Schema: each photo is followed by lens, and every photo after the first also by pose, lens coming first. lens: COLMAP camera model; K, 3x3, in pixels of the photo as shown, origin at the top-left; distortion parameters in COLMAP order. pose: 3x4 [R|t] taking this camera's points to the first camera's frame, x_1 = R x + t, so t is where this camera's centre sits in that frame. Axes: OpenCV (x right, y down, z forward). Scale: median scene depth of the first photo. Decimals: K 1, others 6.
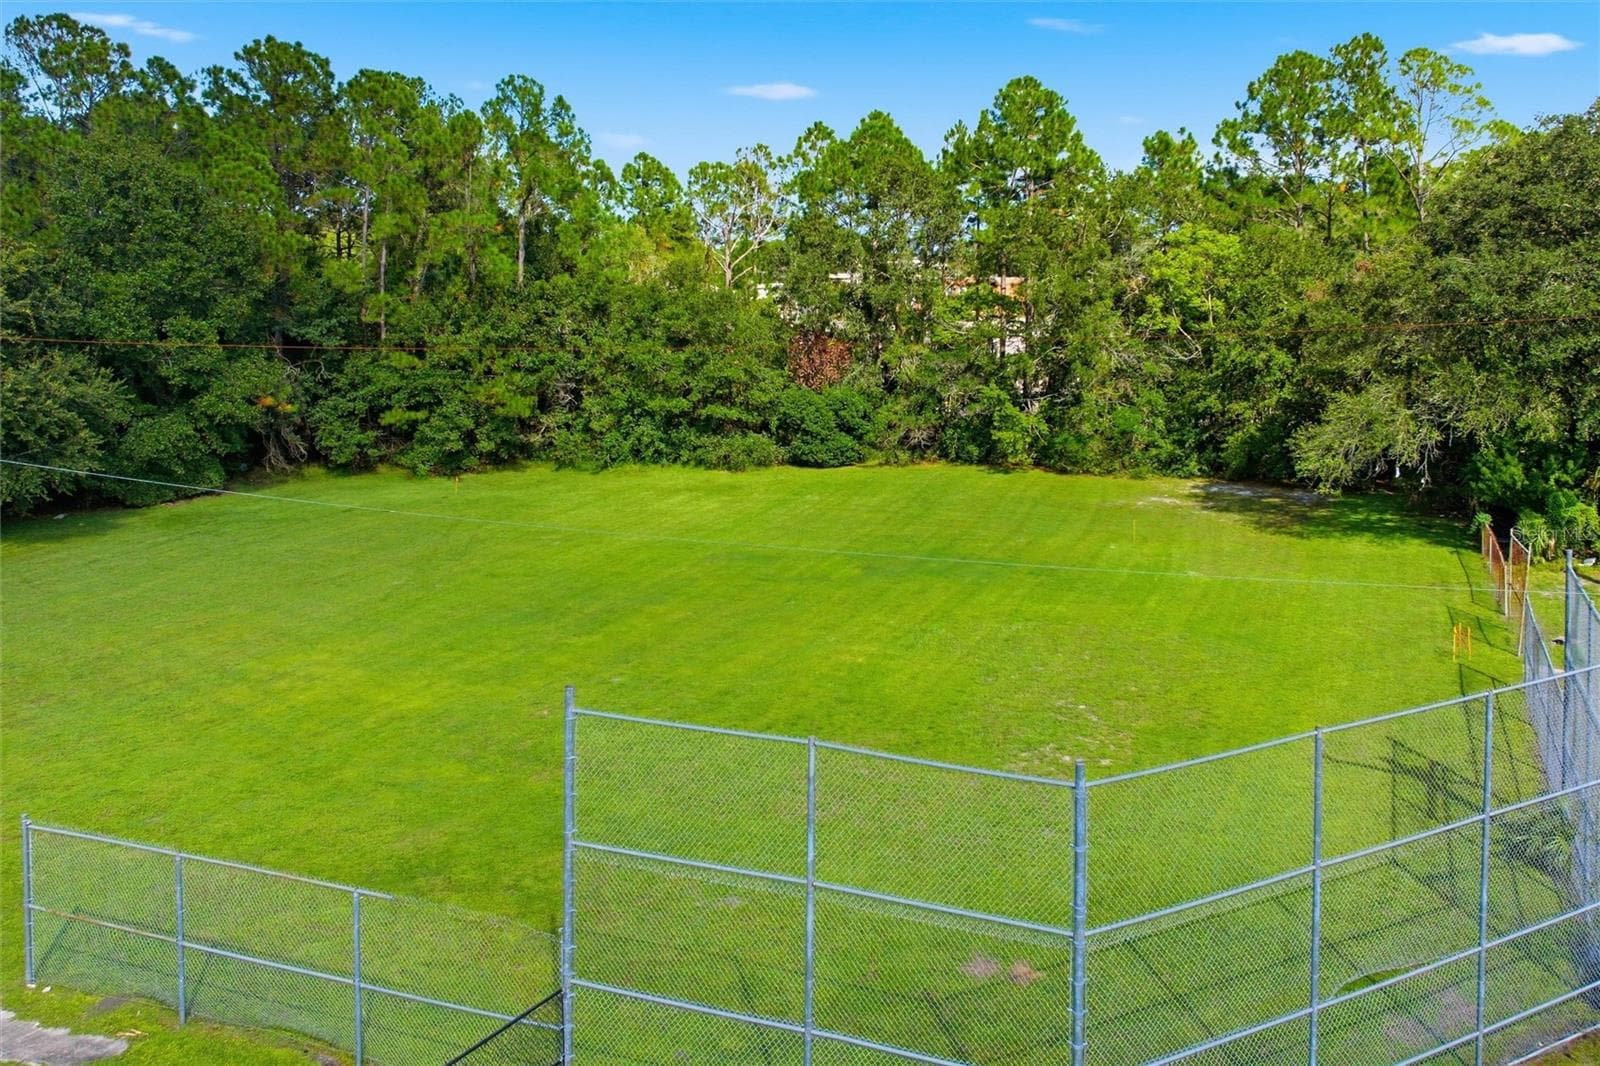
lens RADIAL K [[1245.7, 0, 805.7], [0, 1245.7, 514.2], [0, 0, 1]] dist [-0.010808, -0.000552]
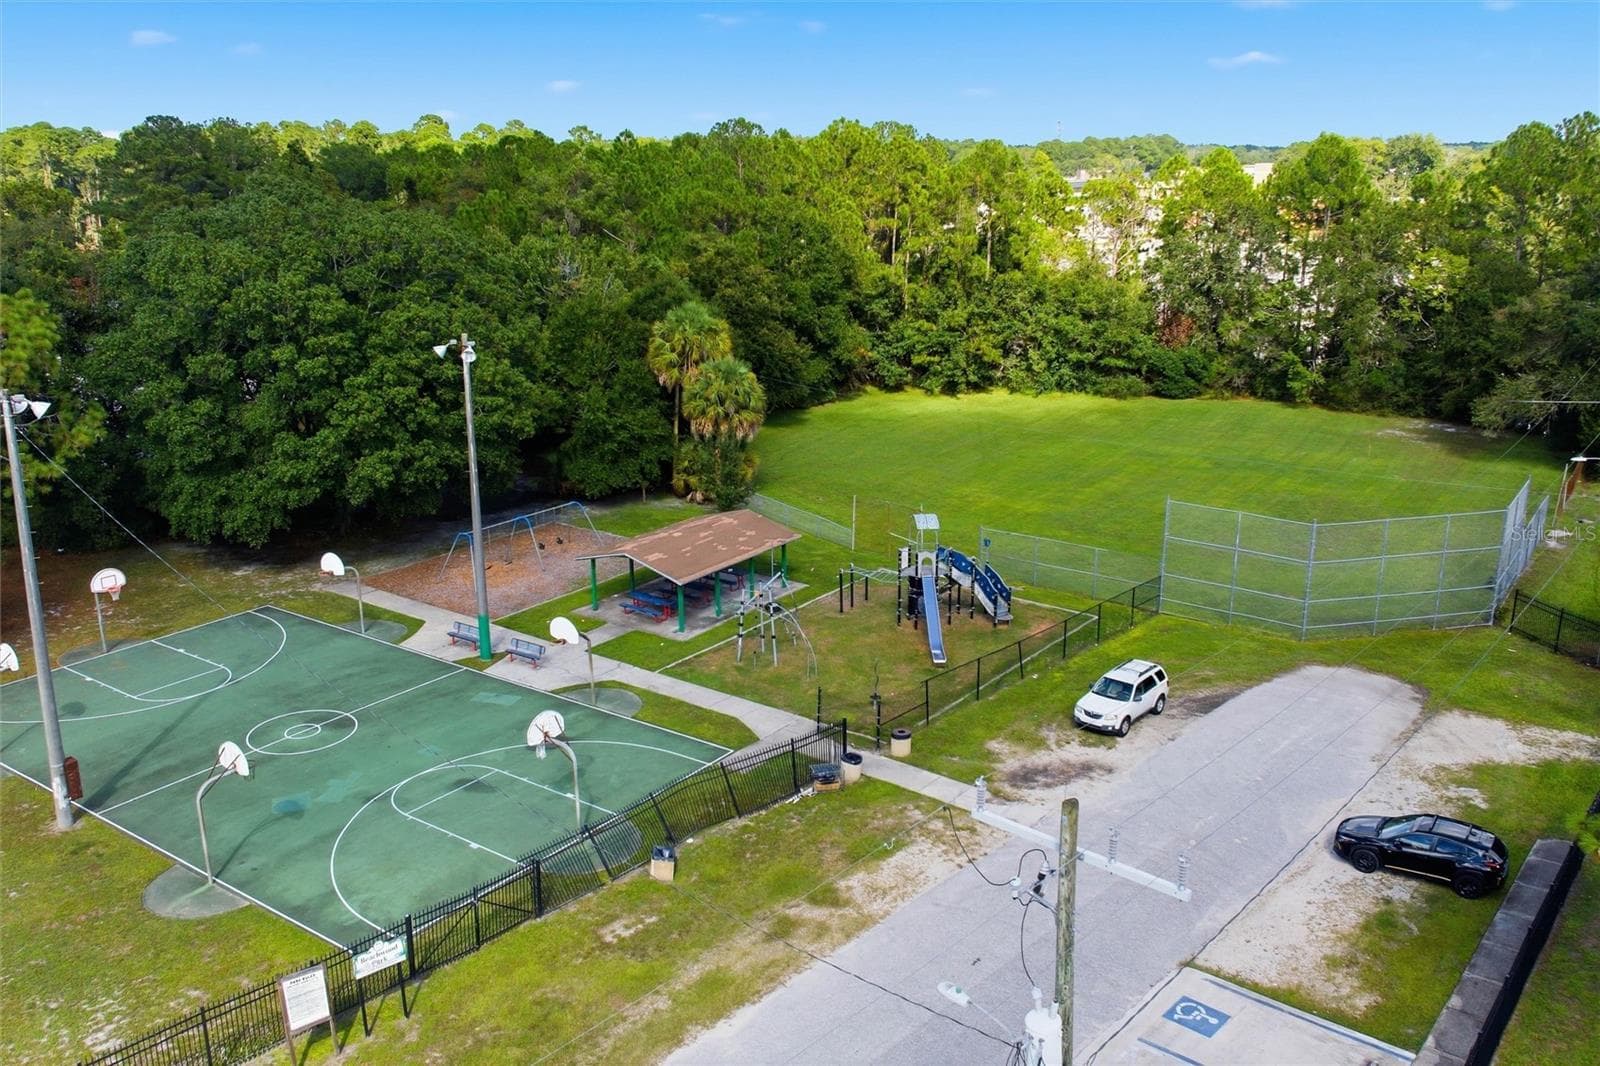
lens RADIAL K [[1245.7, 0, 805.7], [0, 1245.7, 514.2], [0, 0, 1]] dist [-0.010808, -0.000552]
pose [[0.977600, 0.064765, -0.200261, -0.122235], [-0.045091, 0.993834, 0.101292, -0.031266], [0.205586, -0.089993, 0.974492, -0.687262]]
